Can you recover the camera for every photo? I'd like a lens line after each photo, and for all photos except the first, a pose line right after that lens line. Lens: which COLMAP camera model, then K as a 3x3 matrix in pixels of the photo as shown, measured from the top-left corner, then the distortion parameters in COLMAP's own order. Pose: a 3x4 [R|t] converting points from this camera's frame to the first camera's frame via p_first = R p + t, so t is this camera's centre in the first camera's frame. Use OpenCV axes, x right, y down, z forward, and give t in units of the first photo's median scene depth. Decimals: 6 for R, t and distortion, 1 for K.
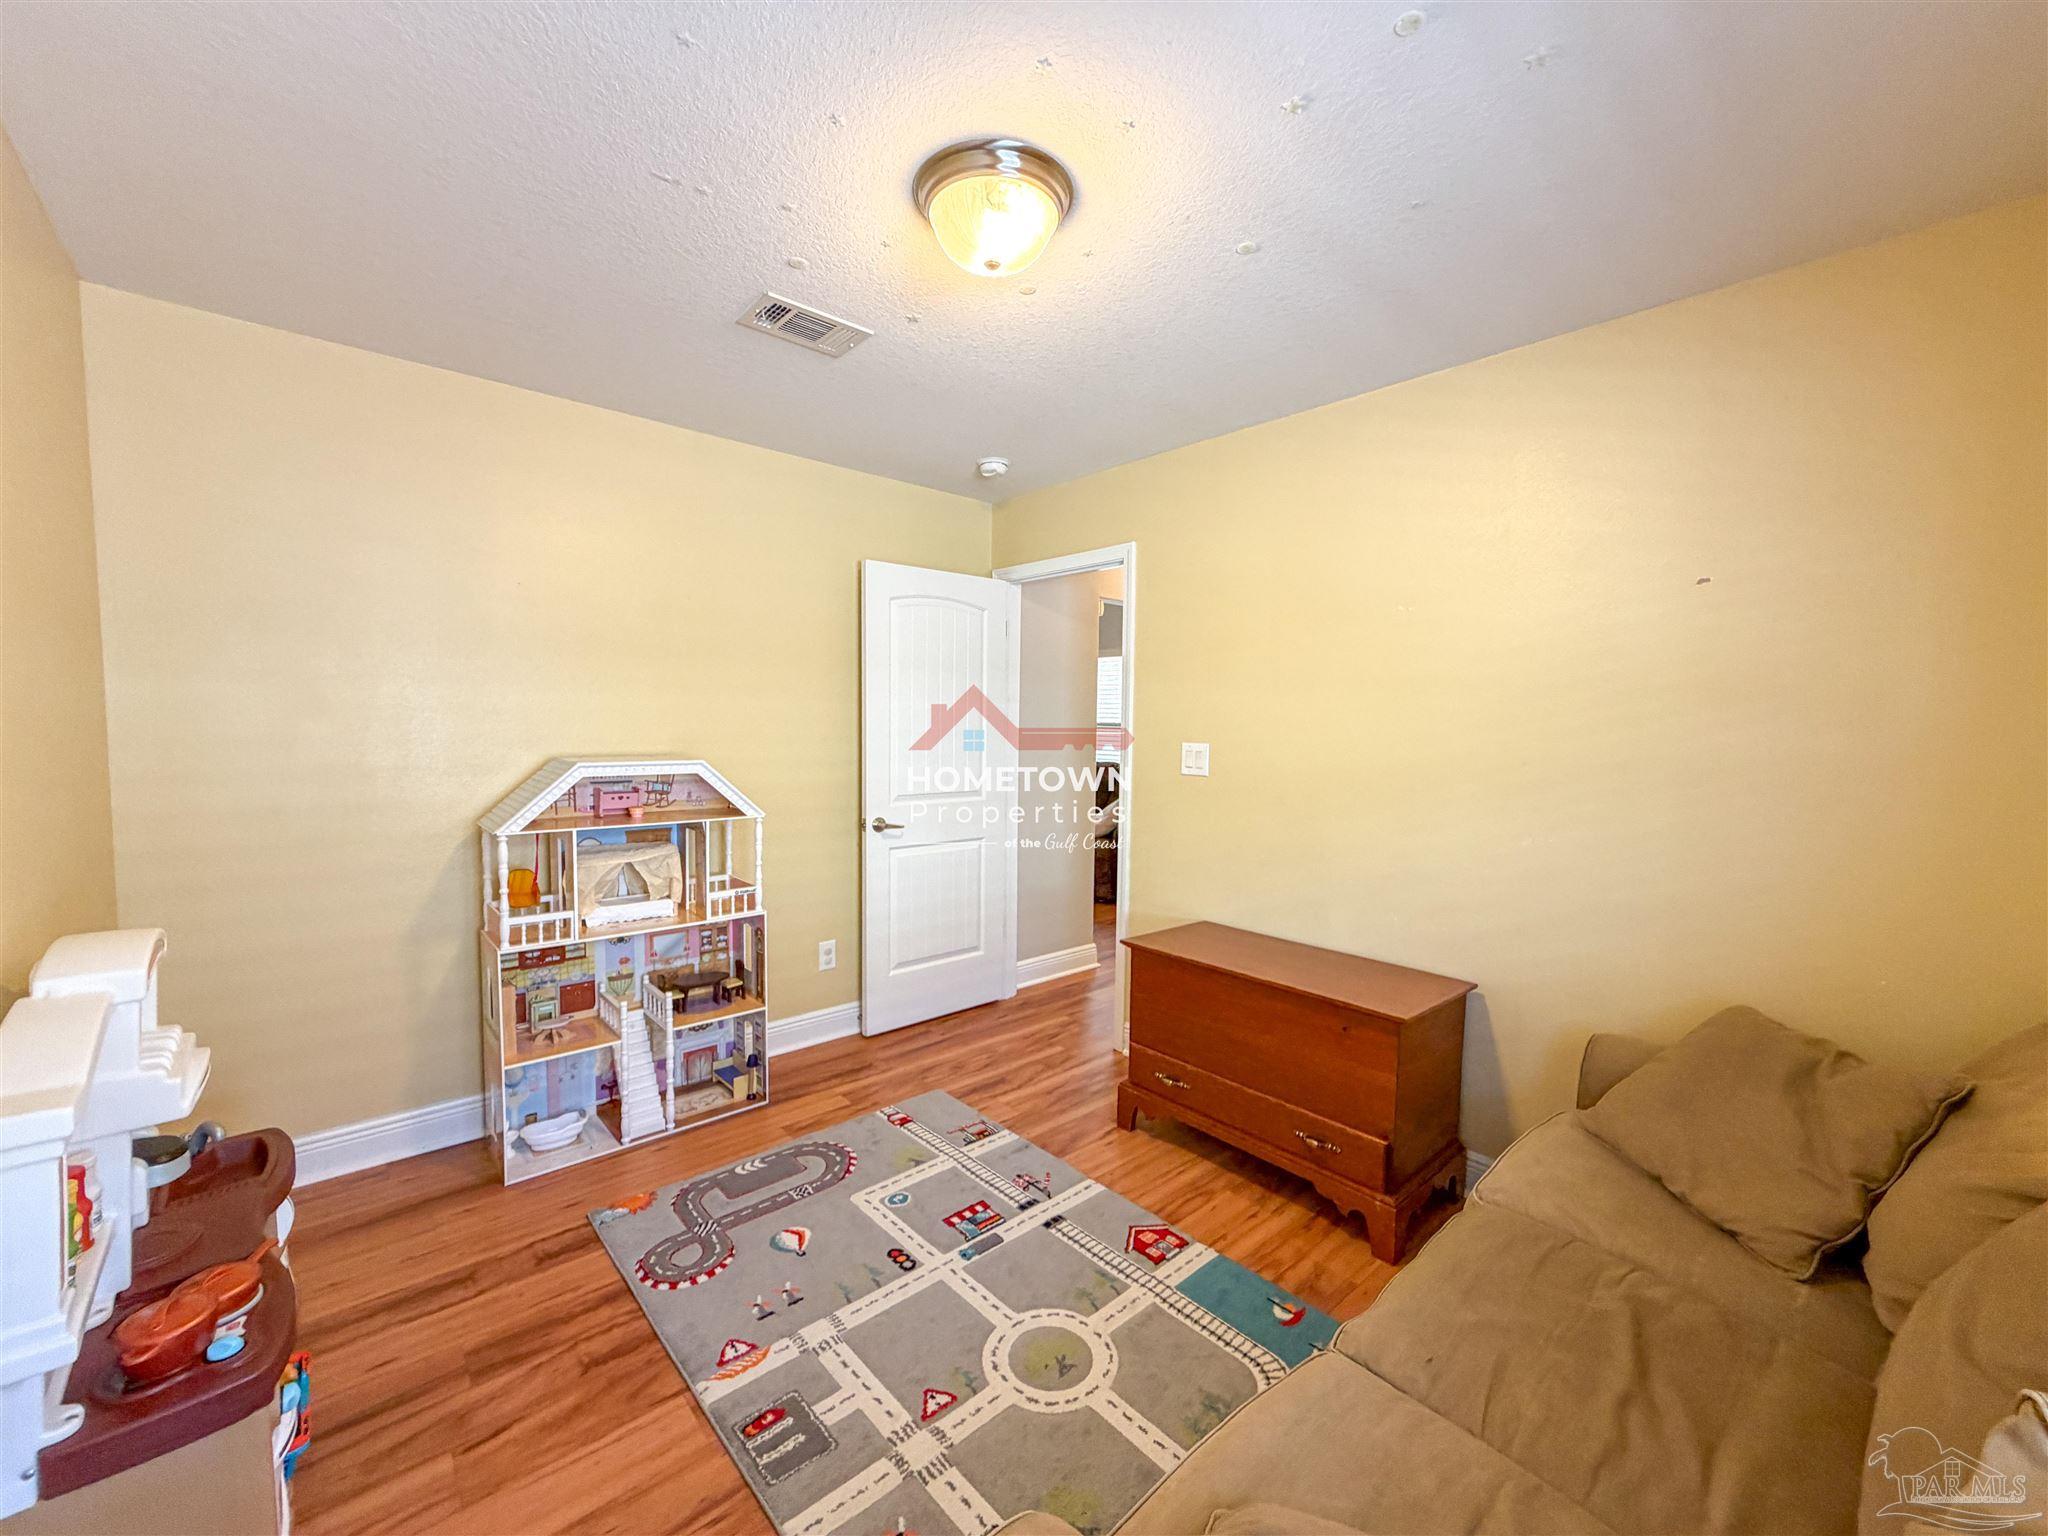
lens RADIAL K [[819.7, 0, 1015.4], [0, 819.7, 768.7], [0, 0, 1]] dist [-0.001563, 0.000531]
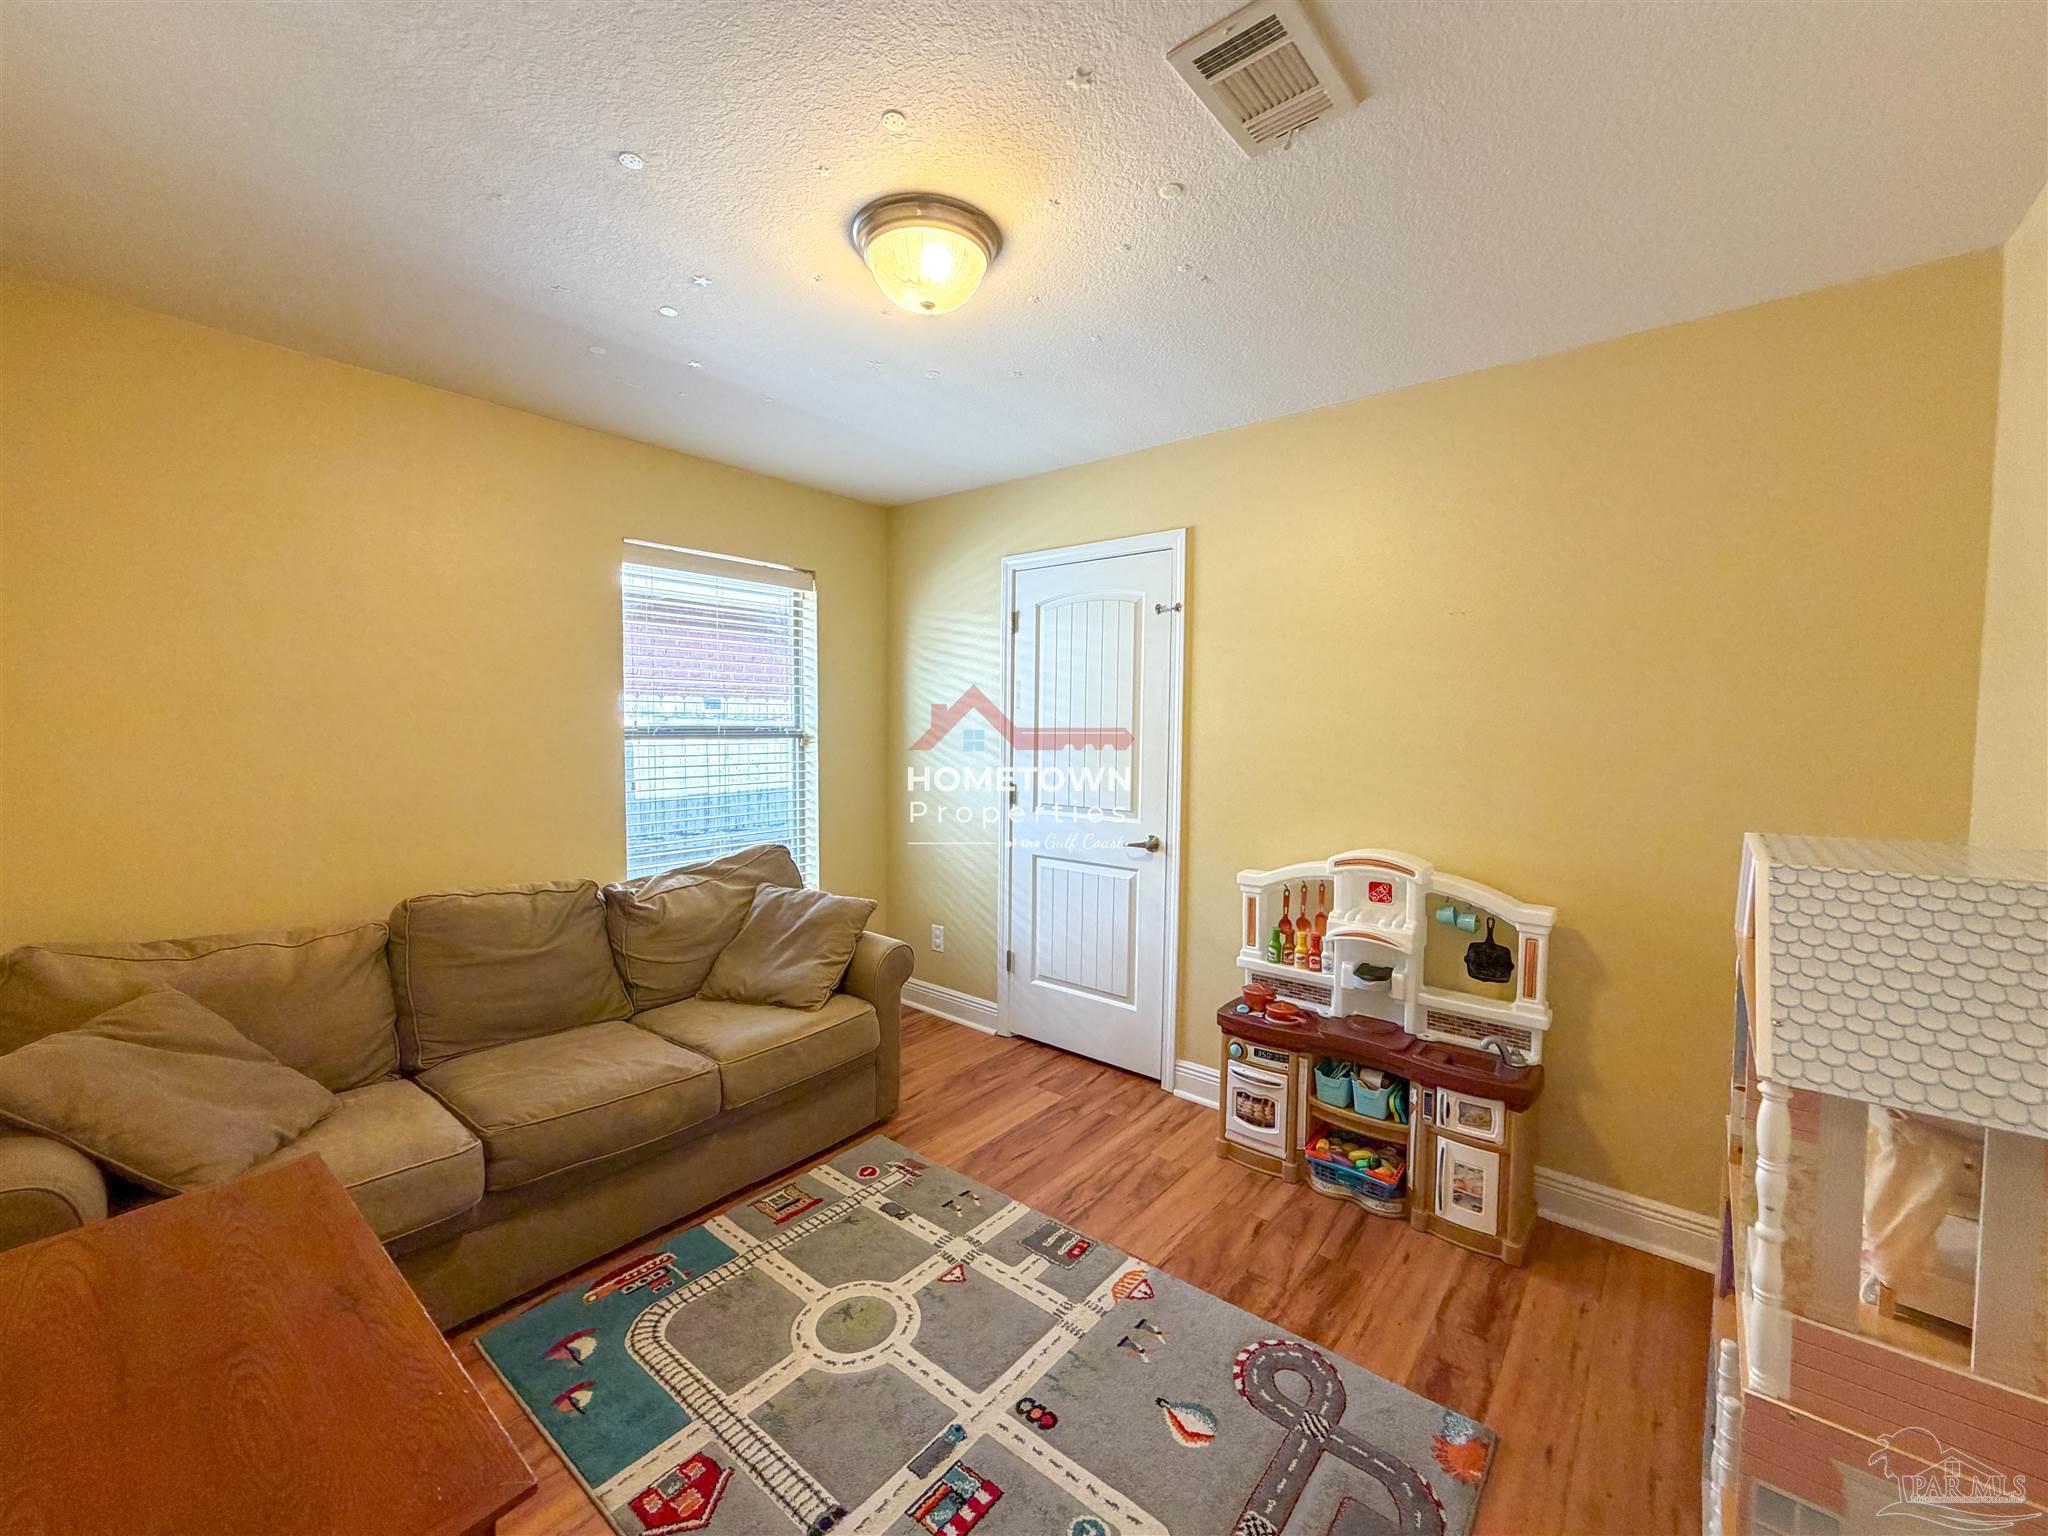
lens RADIAL K [[819.7, 0, 1015.4], [0, 819.7, 768.7], [0, 0, 1]] dist [-0.001563, 0.000531]
pose [[-0.988471, -0.015346, -0.150628, 0.010109], [-0.032685, 0.993021, 0.113318, -0.114506], [0.147838, 0.116935, -0.982074, 1.829883]]
